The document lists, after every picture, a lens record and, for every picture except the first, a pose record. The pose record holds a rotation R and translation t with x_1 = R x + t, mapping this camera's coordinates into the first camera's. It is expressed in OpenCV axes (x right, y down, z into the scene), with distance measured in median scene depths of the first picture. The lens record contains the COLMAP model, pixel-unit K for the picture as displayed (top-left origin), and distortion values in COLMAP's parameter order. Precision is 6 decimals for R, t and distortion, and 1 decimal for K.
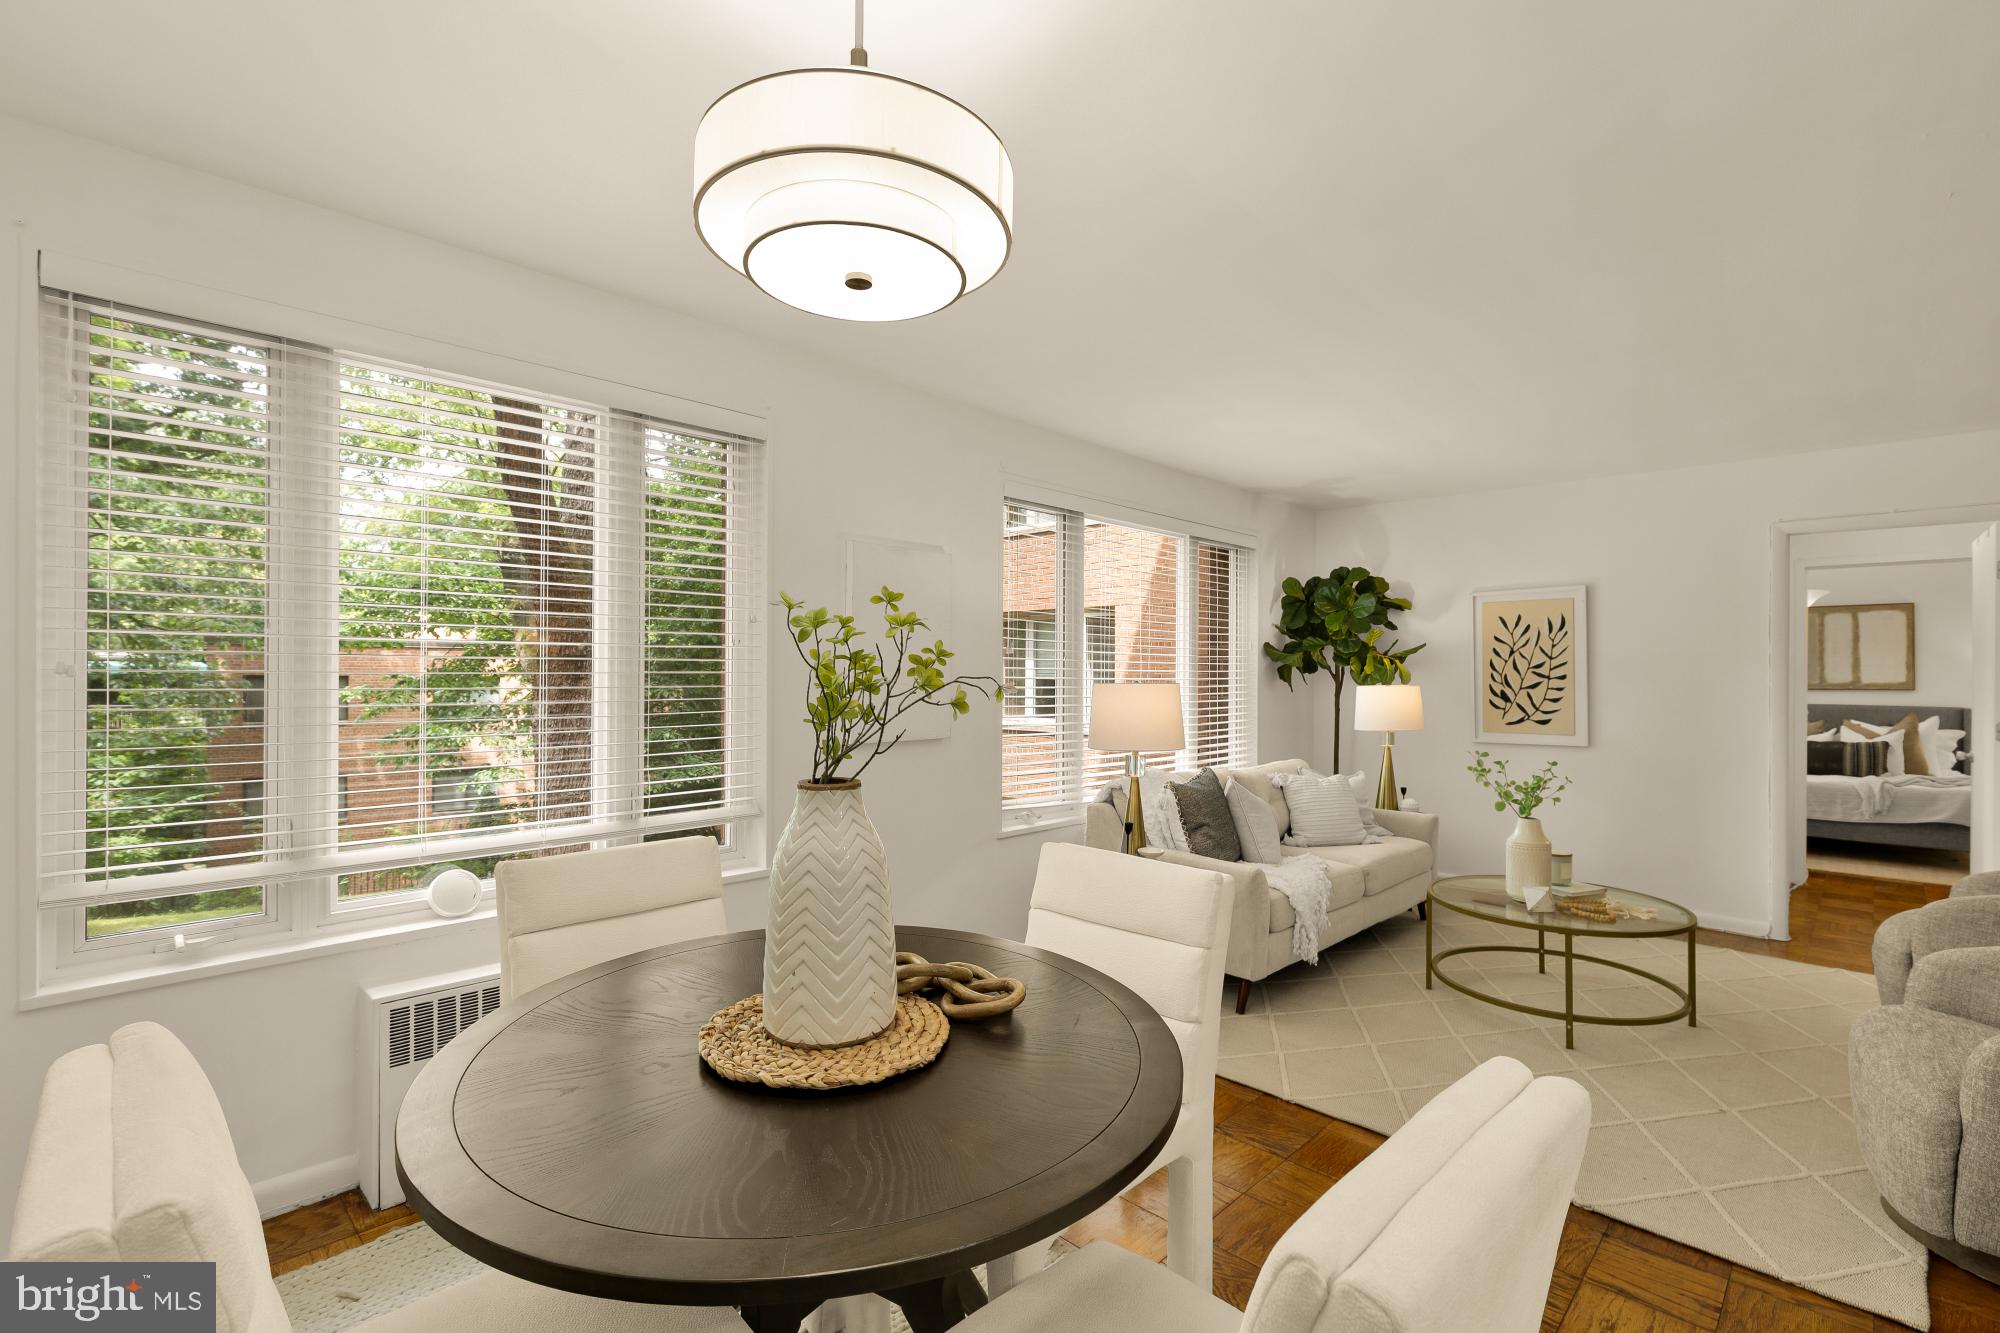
lens RADIAL K [[915.7, 0, 994.0], [0, 915.7, 663.8], [0, 0, 1]] dist [0.008364, -0.000246]
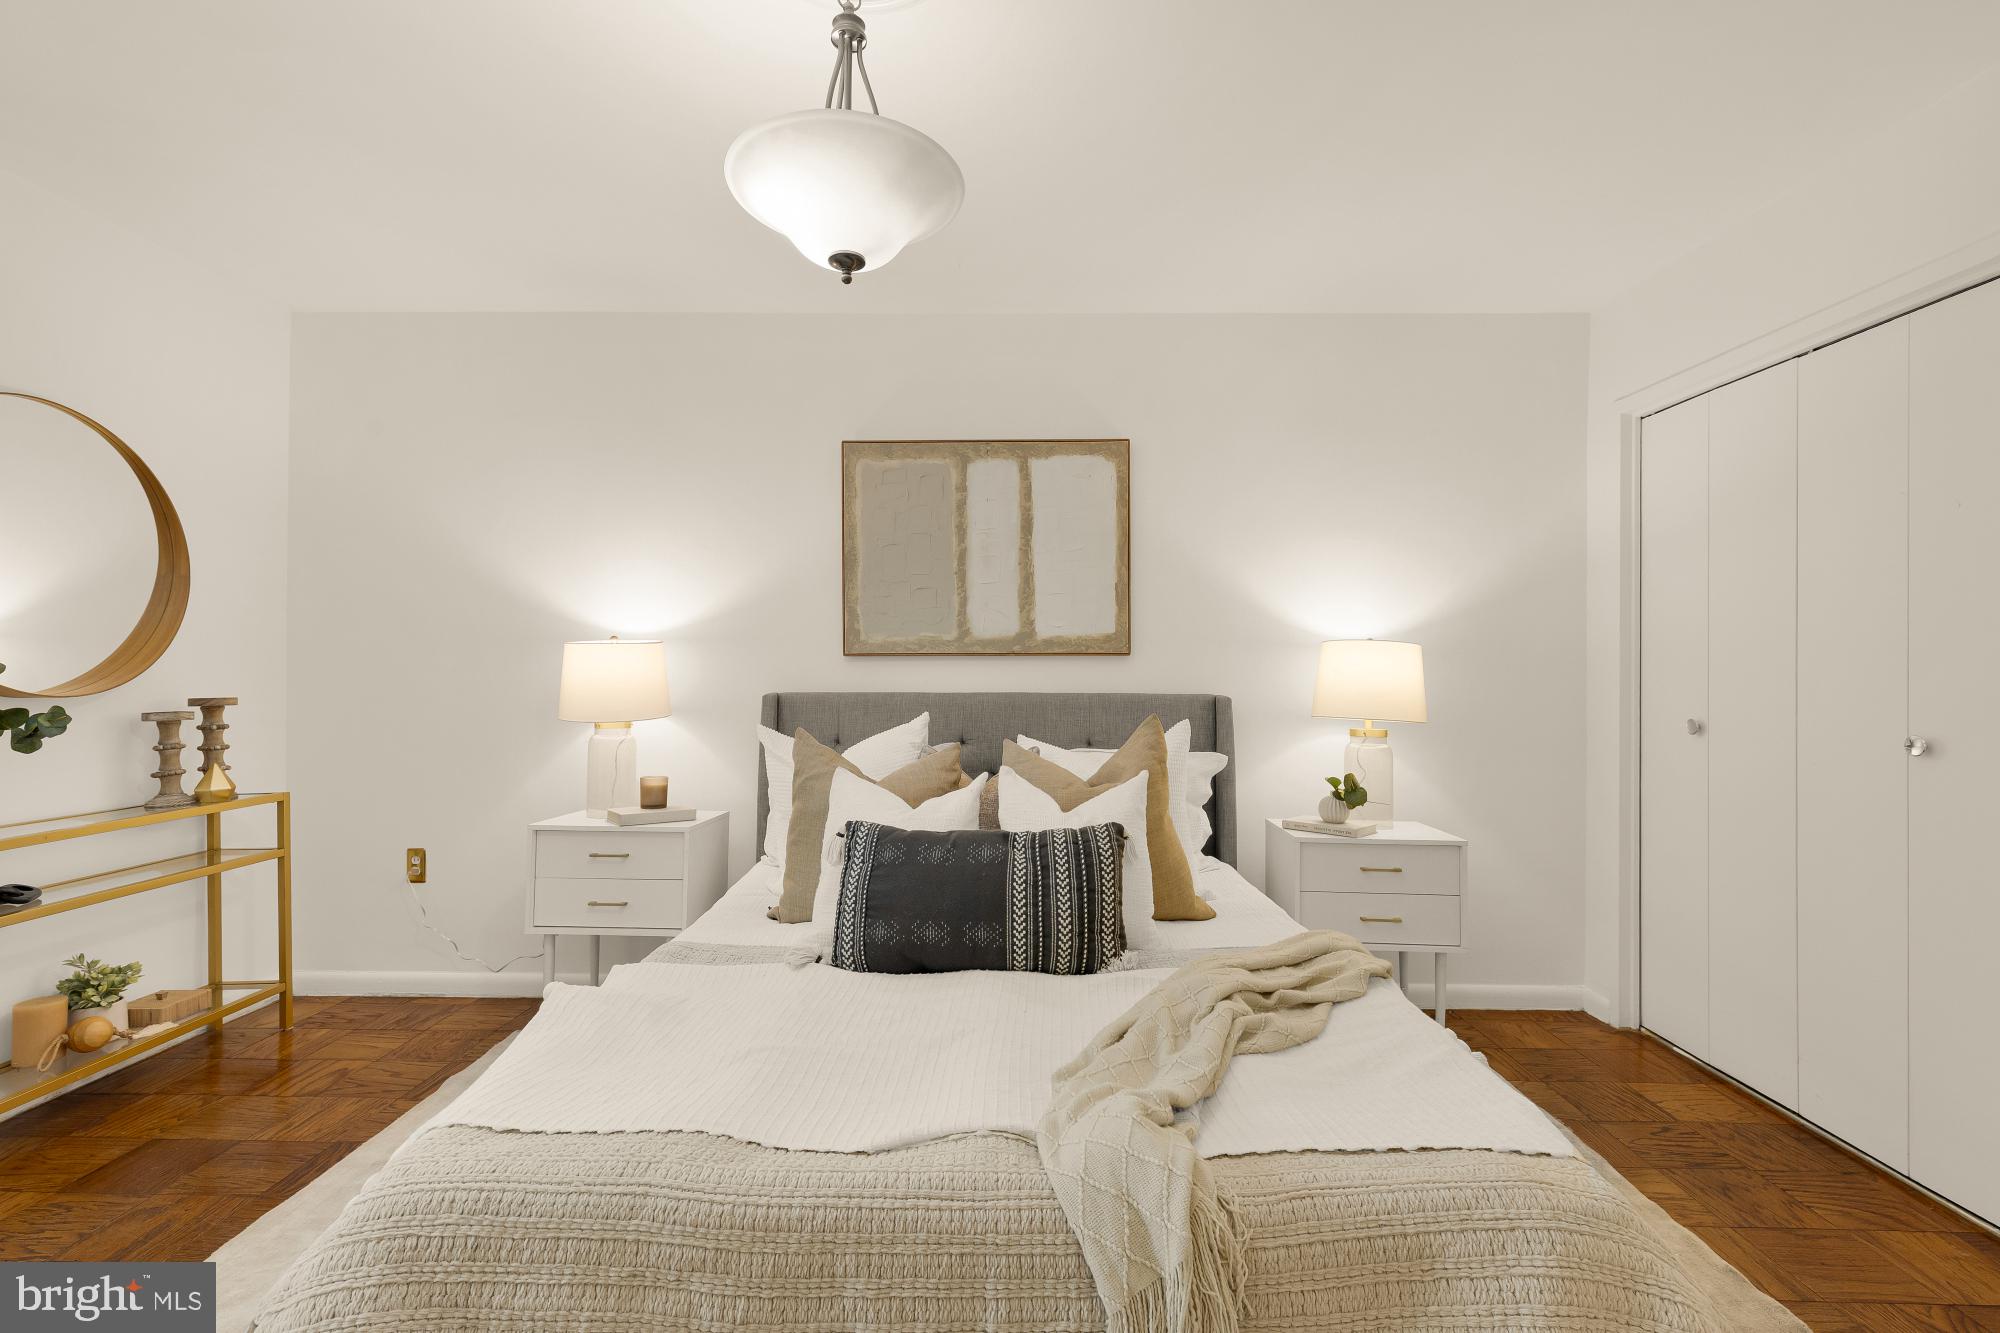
lens RADIAL K [[915.7, 0, 994.1], [0, 915.7, 666.1], [0, 0, 1]] dist [0.008364, -0.000246]
pose [[0.738257, -0.000617, 0.674520, 0.554307], [0.000784, 1.000000, 0.000055, 0.027270], [-0.674520, 0.000488, 0.738257, 0.604275]]
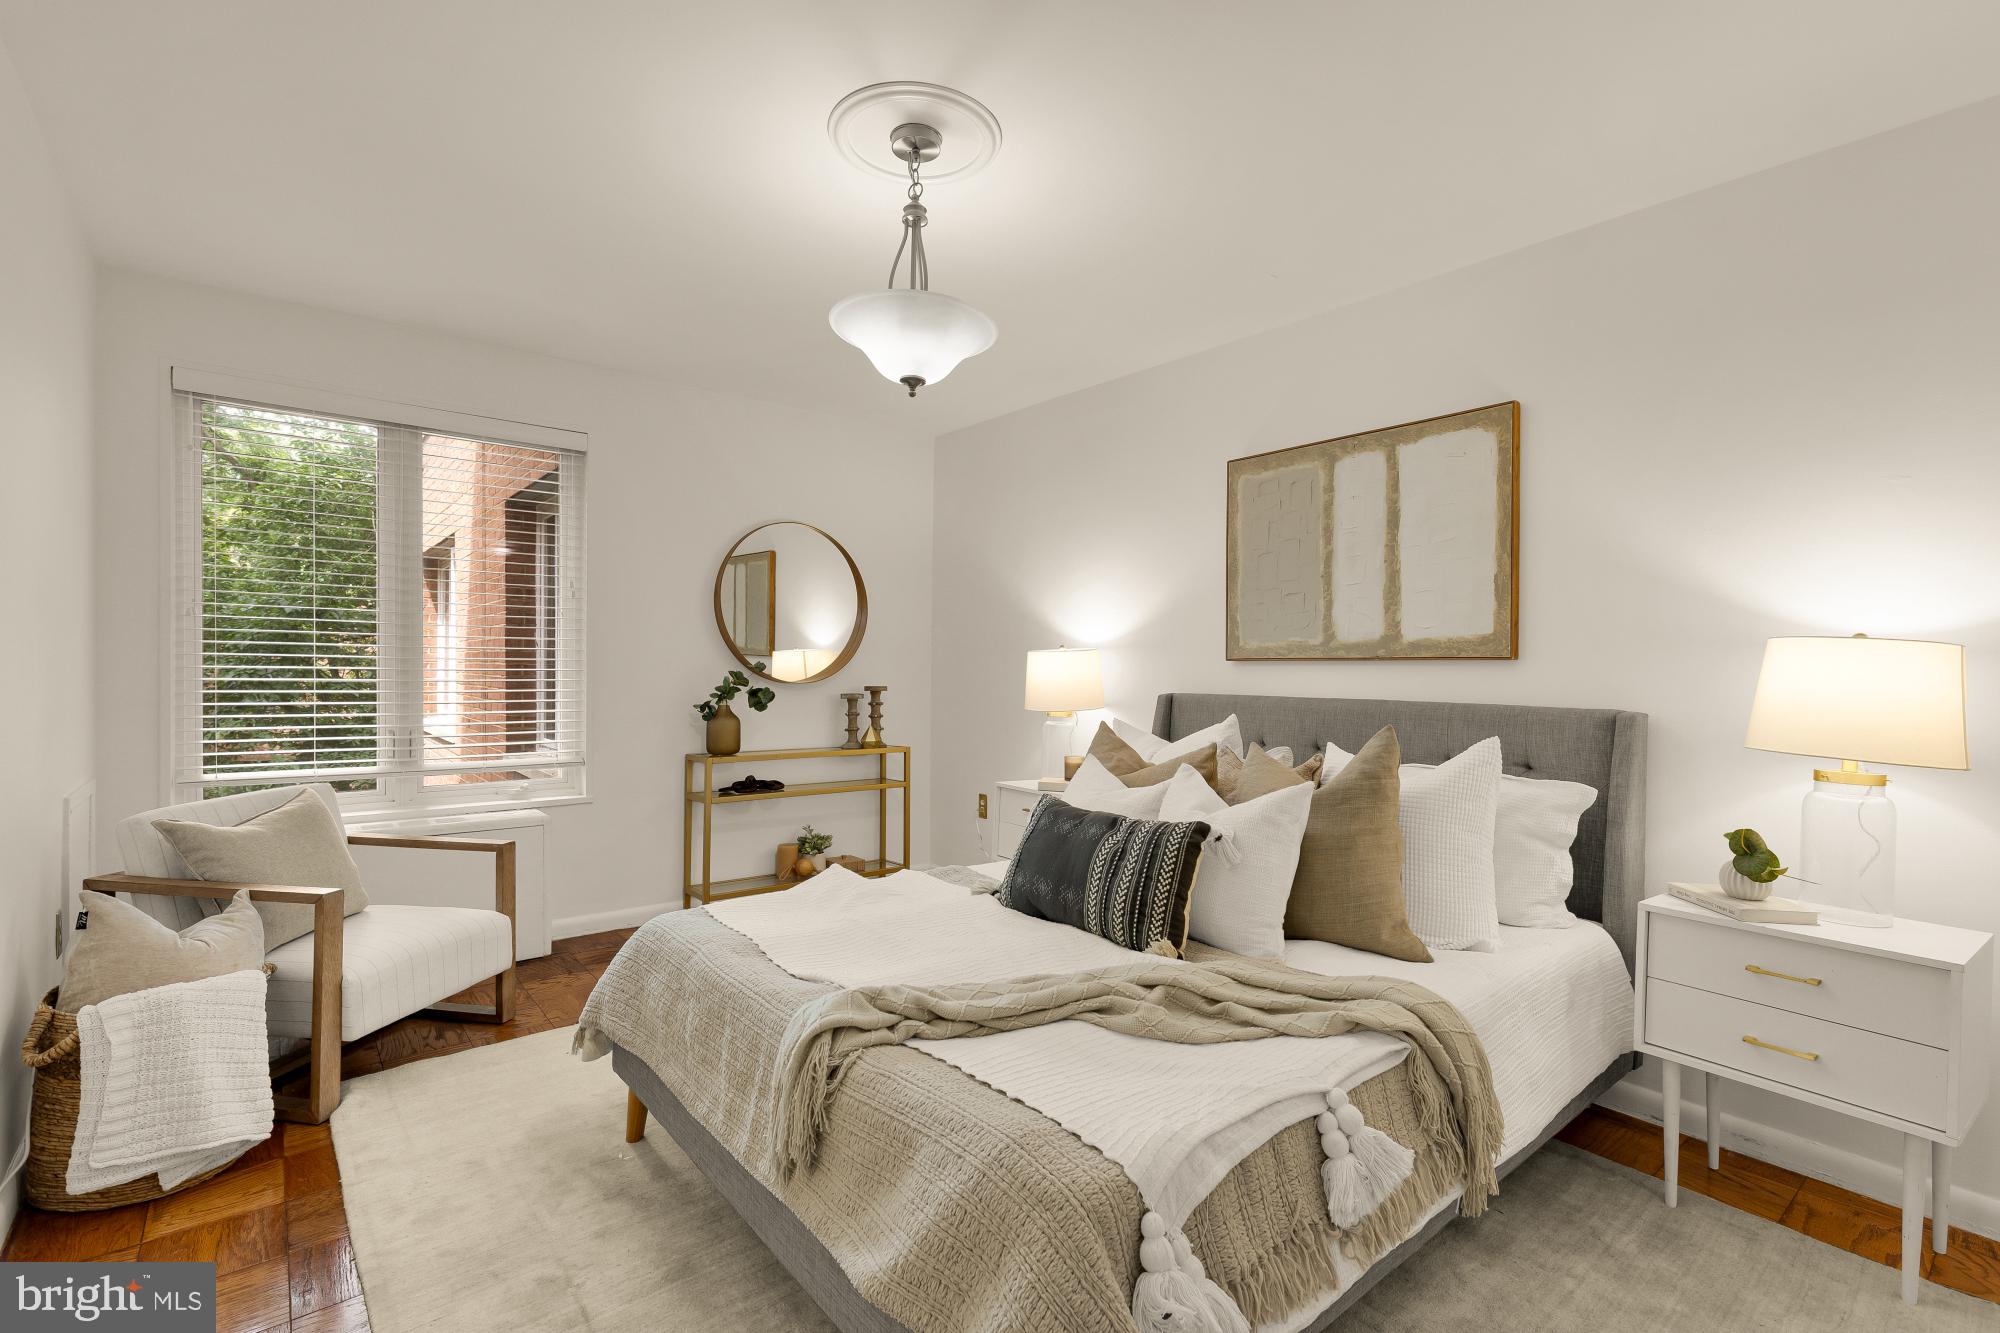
lens RADIAL K [[915.7, 0, 992.3], [0, 915.7, 679.6], [0, 0, 1]] dist [0.008364, -0.000246]
pose [[0.990545, 0.007859, -0.136965, 0.693204], [-0.005840, 0.999868, 0.015132, 0.026159], [0.137066, -0.014189, 0.990460, 0.519985]]
